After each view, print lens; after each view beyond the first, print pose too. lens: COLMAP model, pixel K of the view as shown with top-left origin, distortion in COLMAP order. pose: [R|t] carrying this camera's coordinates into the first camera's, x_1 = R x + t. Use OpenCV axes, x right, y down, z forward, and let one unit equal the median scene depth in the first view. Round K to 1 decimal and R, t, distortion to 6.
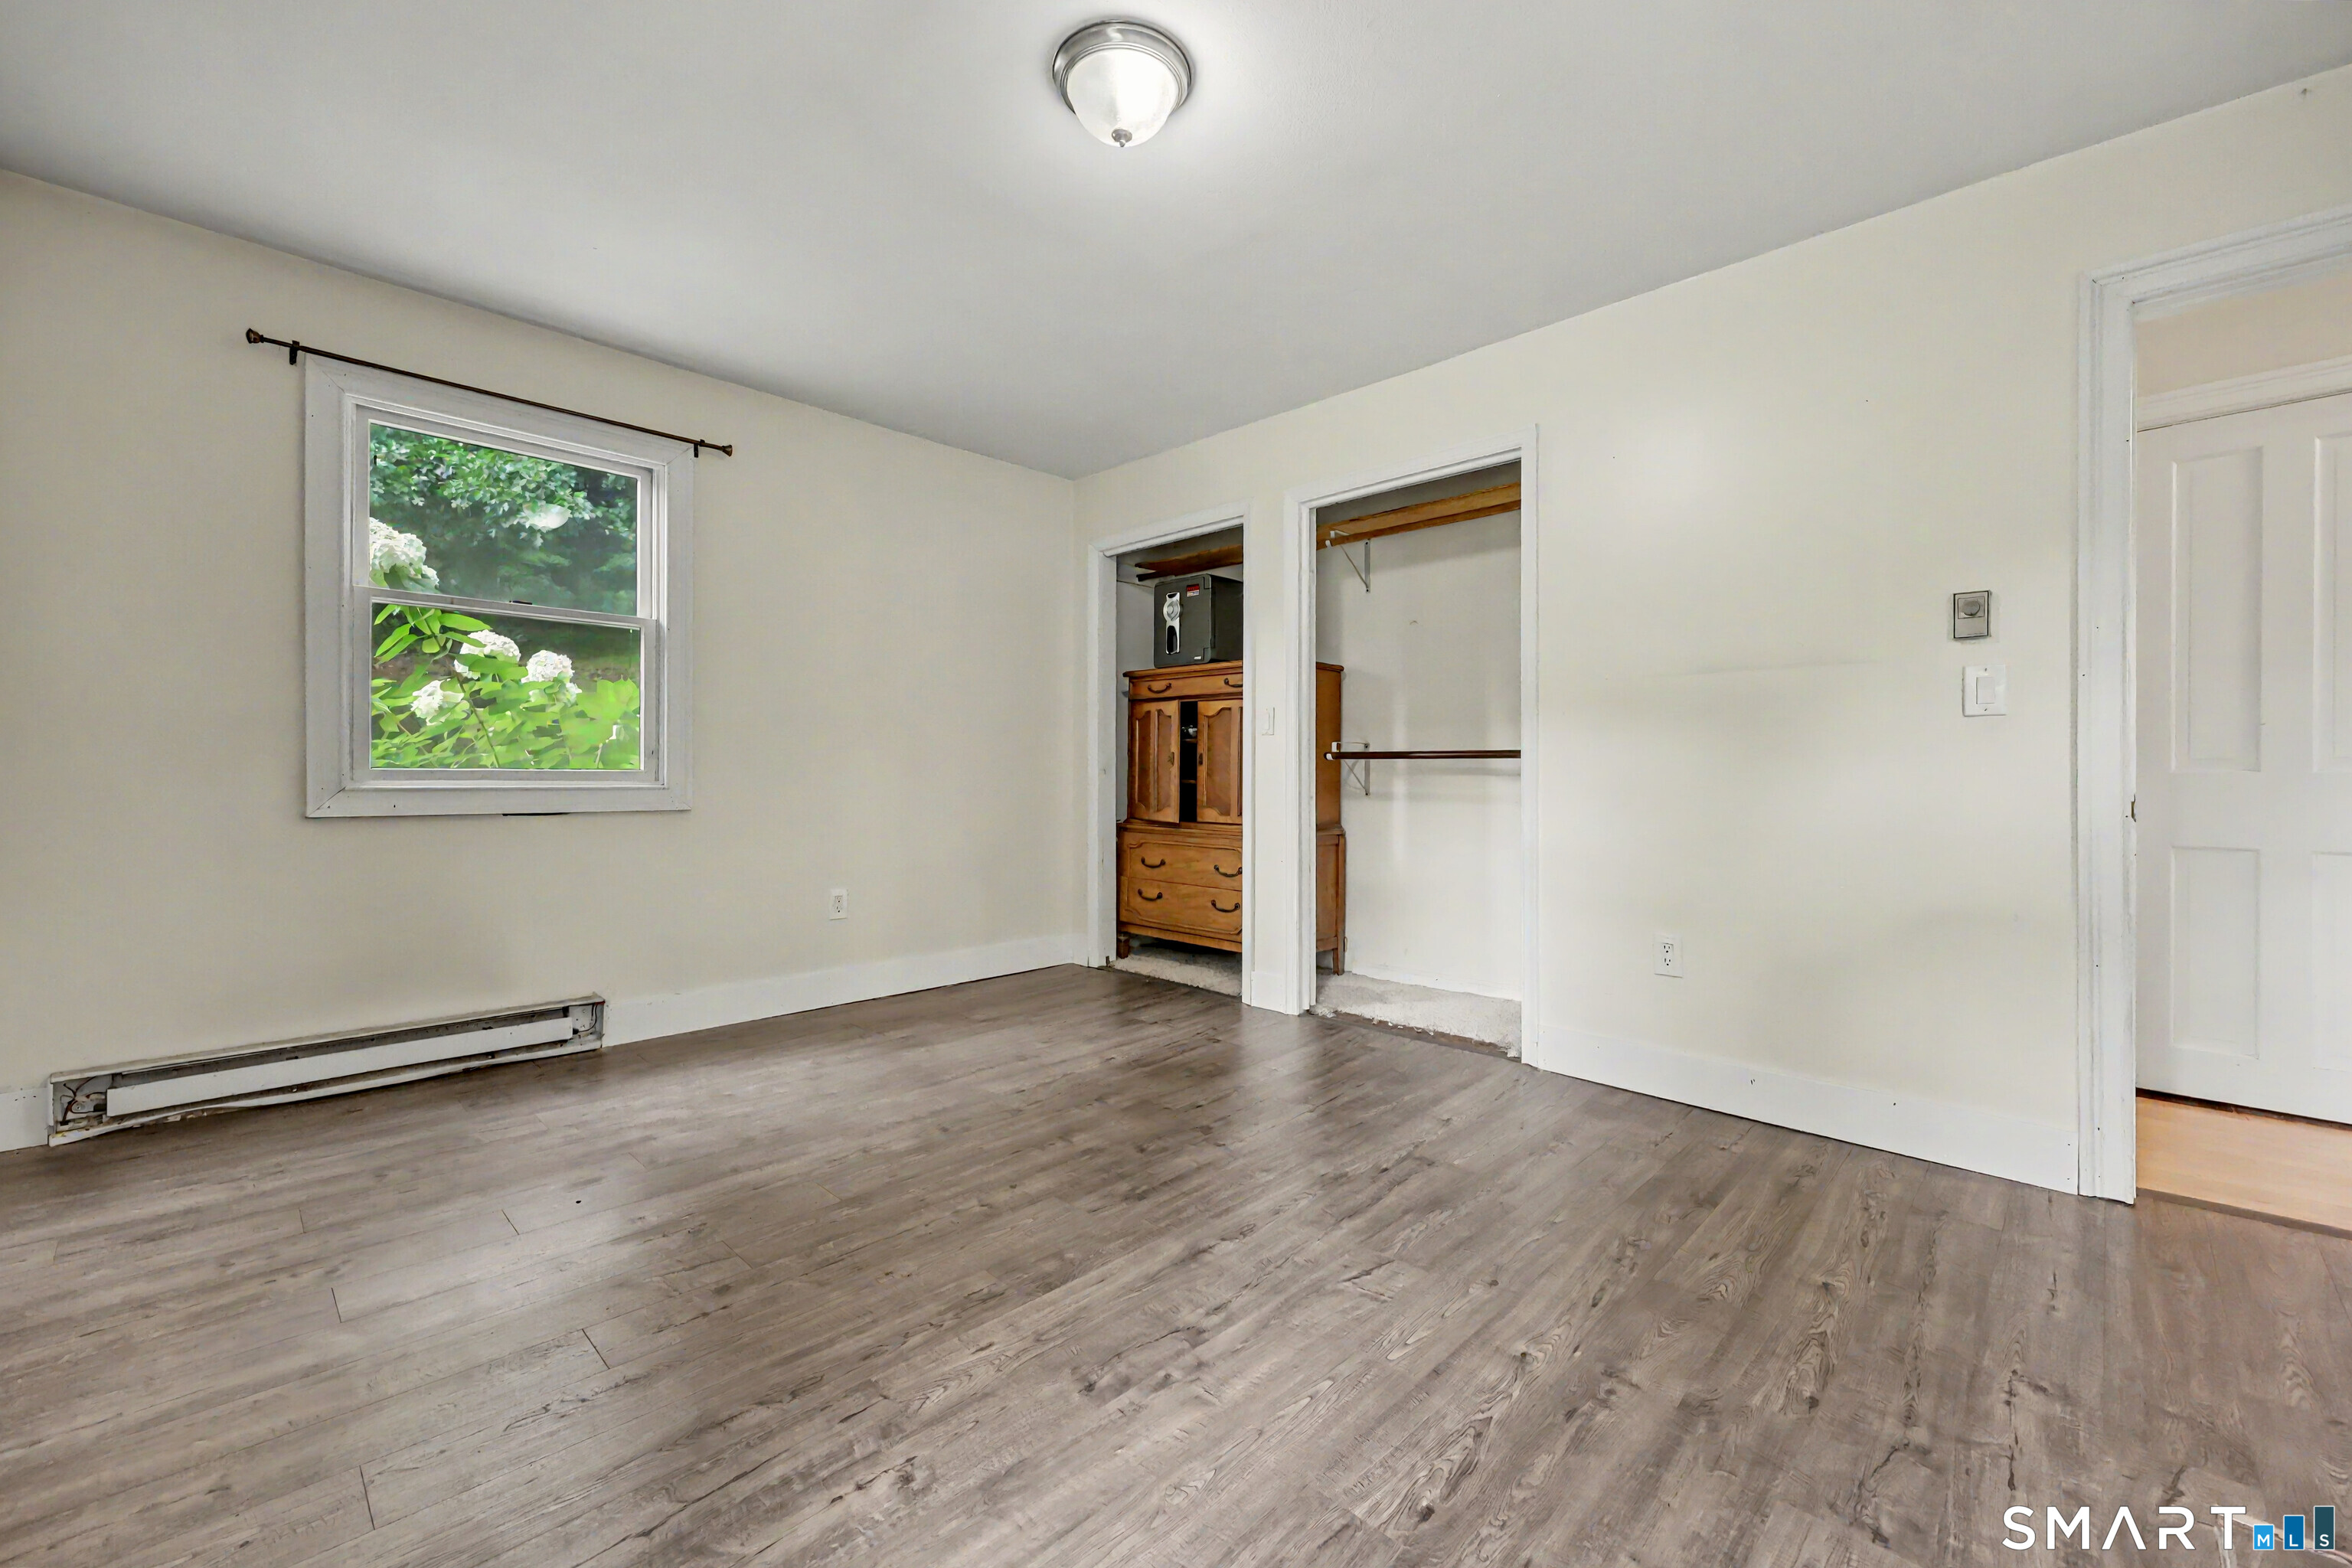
lens RADIAL K [[960.2, 0, 1186.5], [0, 960.2, 779.0], [0, 0, 1]] dist [-0.002136, 0.000106]
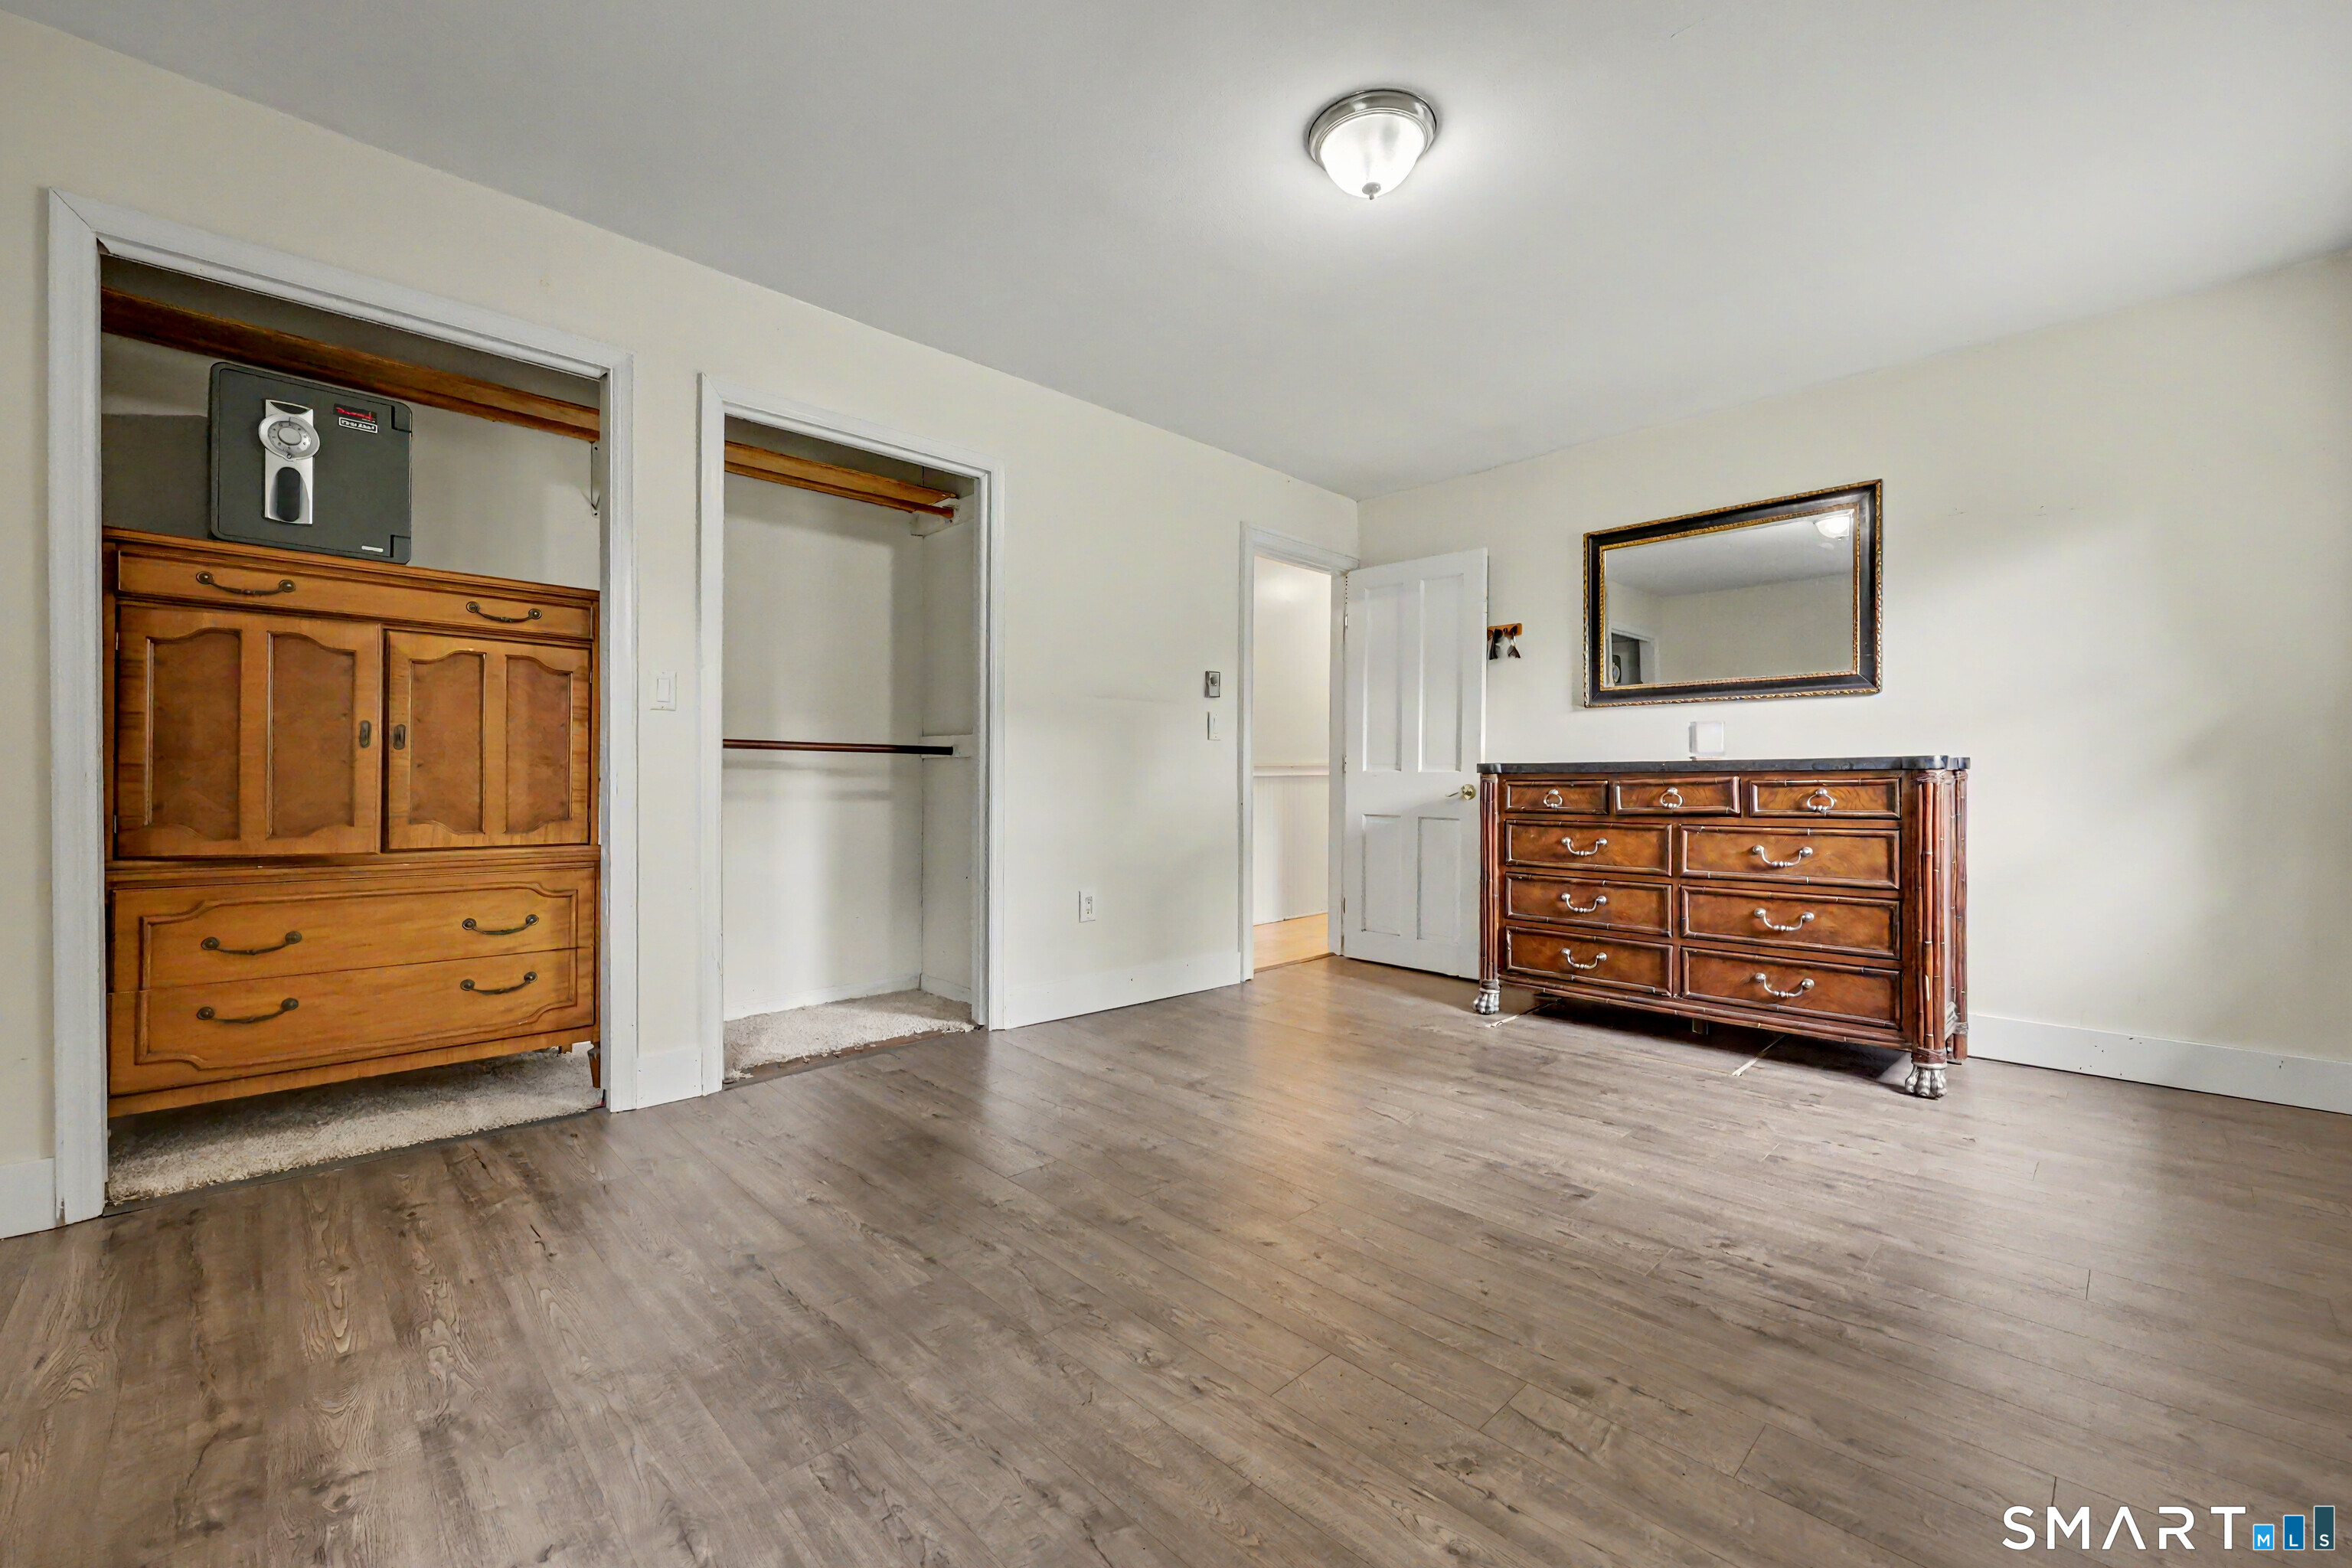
lens RADIAL K [[928.7, 0, 1213.1], [0, 928.7, 778.3], [0, 0, 1]] dist [0.002717, 0.000292]
pose [[0.018495, -0.005367, 0.999815, -1.101446], [-0.003257, 0.999980, 0.005428, -0.001230], [-0.999824, -0.003357, 0.018477, 1.115682]]
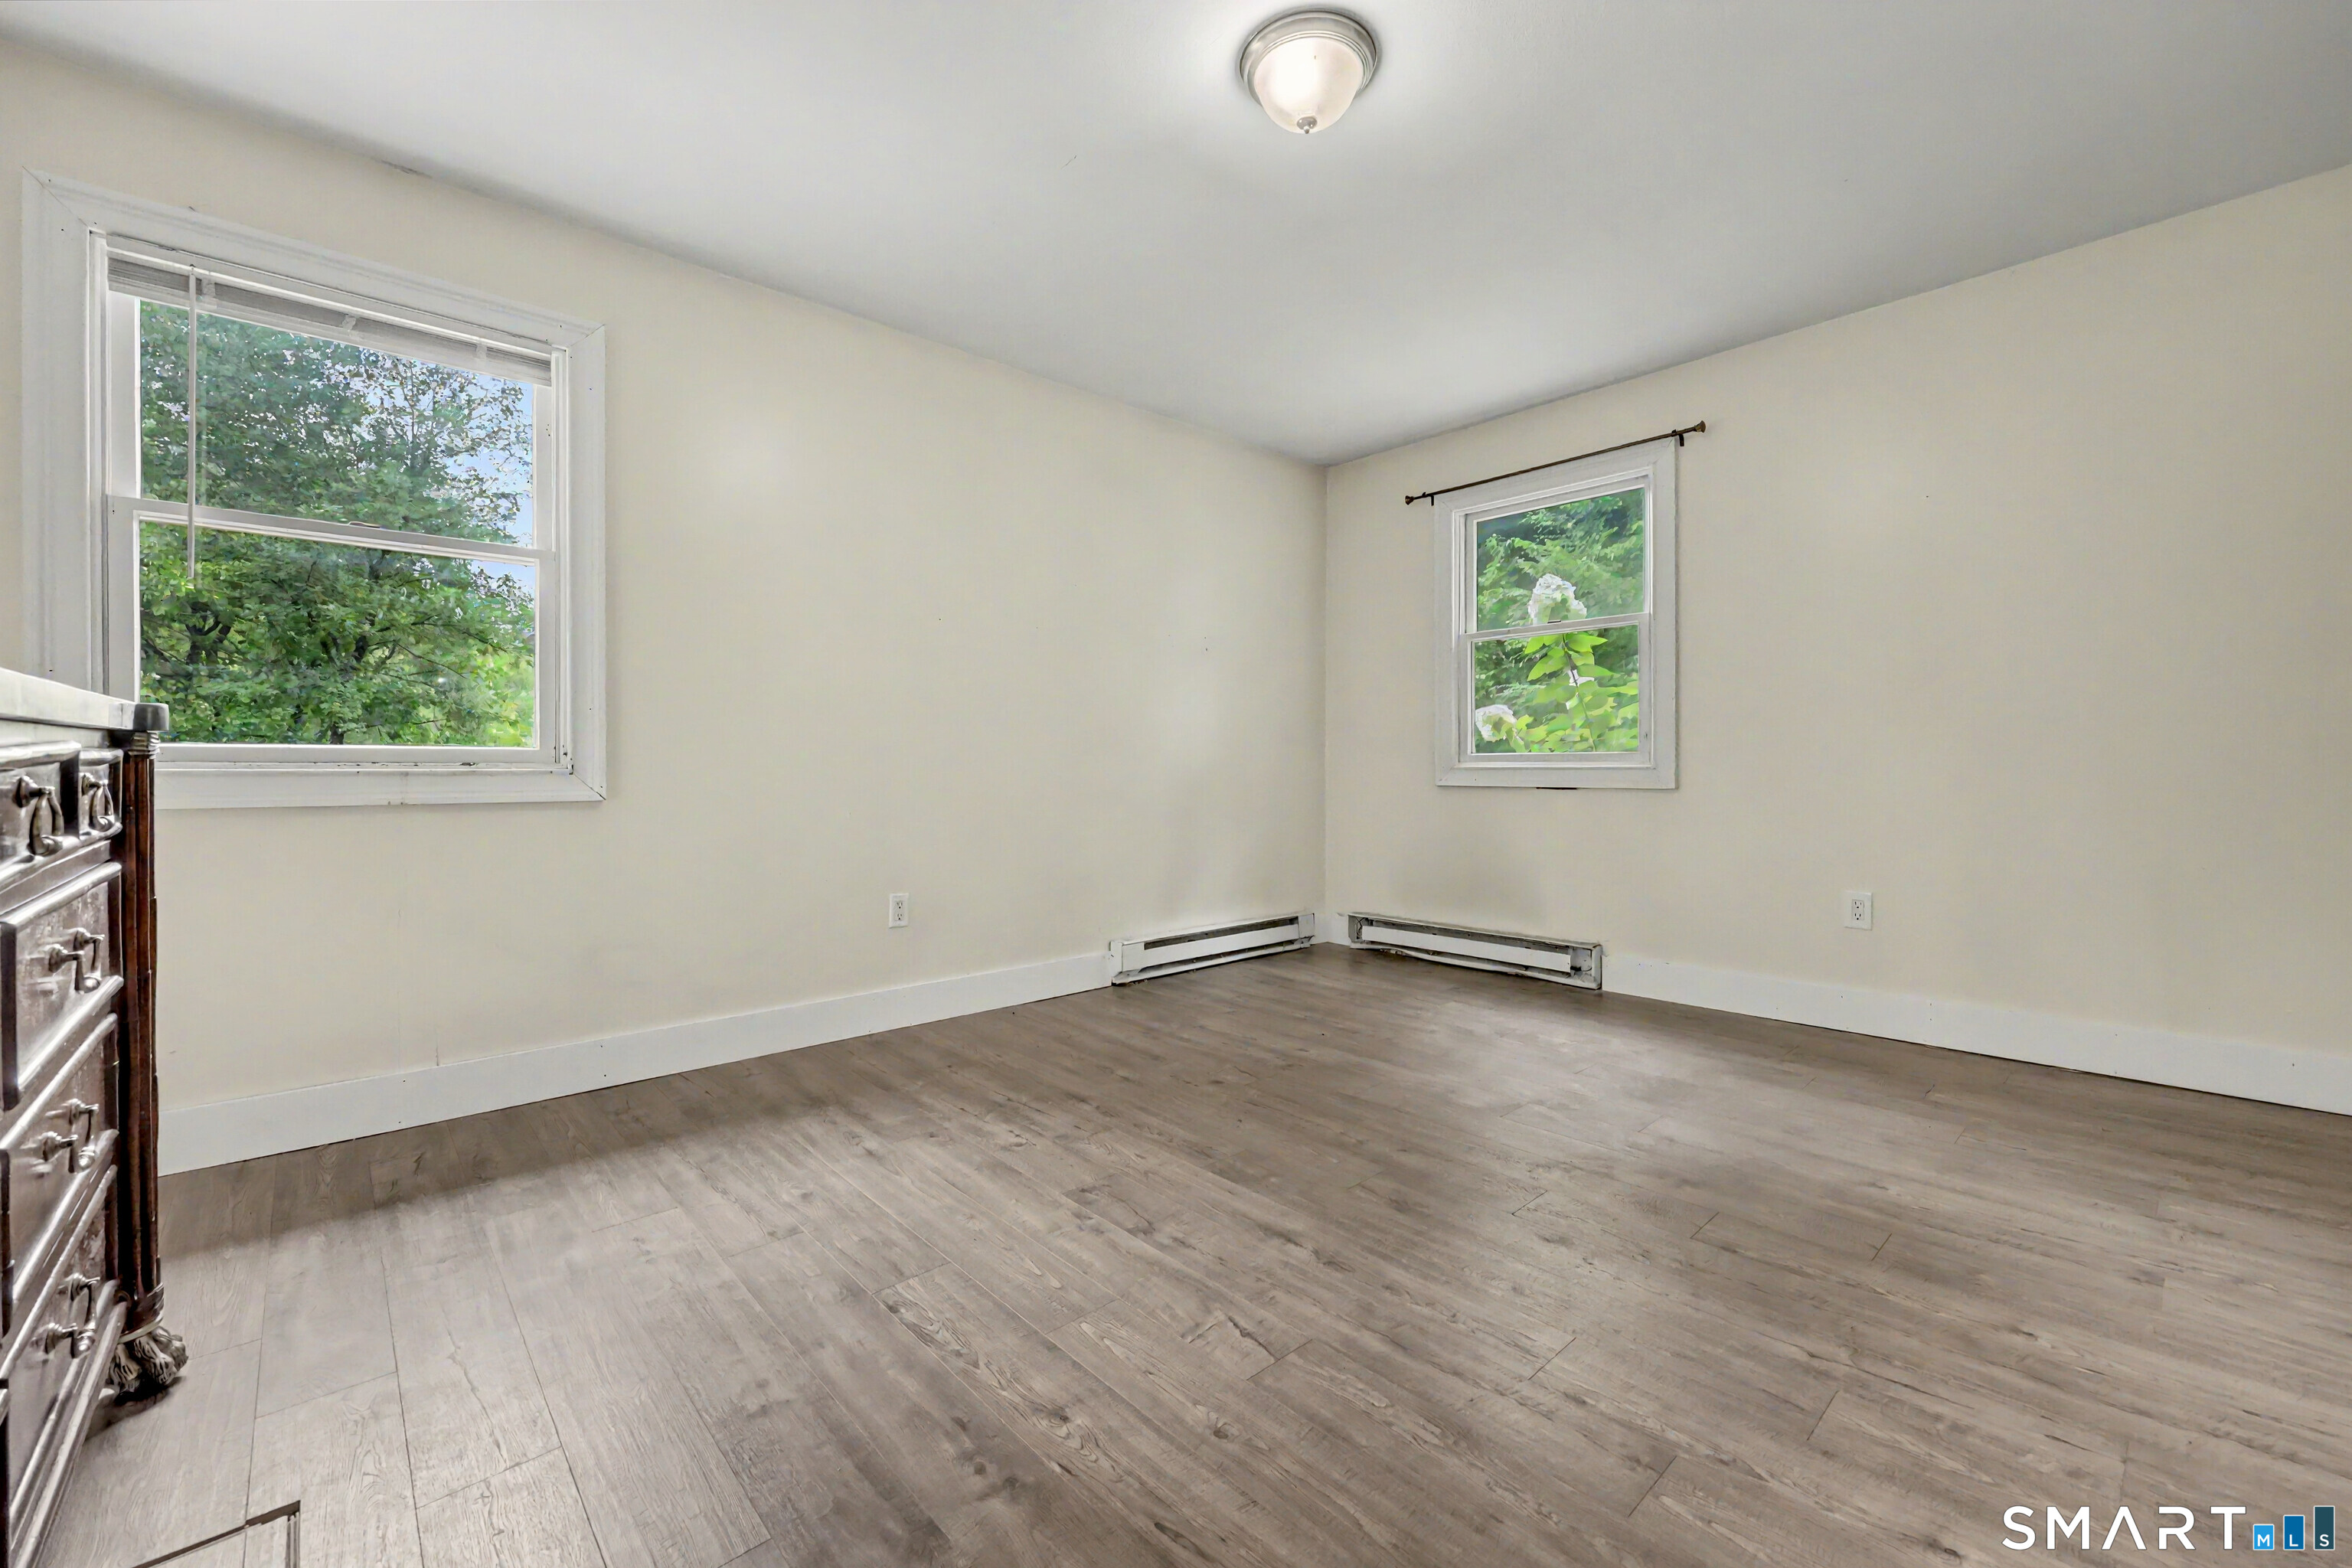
lens RADIAL K [[960.2, 0, 1186.5], [0, 960.2, 779.0], [0, 0, 1]] dist [-0.002136, 0.000106]
pose [[-0.074855, 0.009638, -0.997148, 0.927895], [0.002189, 0.999952, 0.009500, 0.016641], [0.997192, -0.001472, -0.074872, 0.912907]]
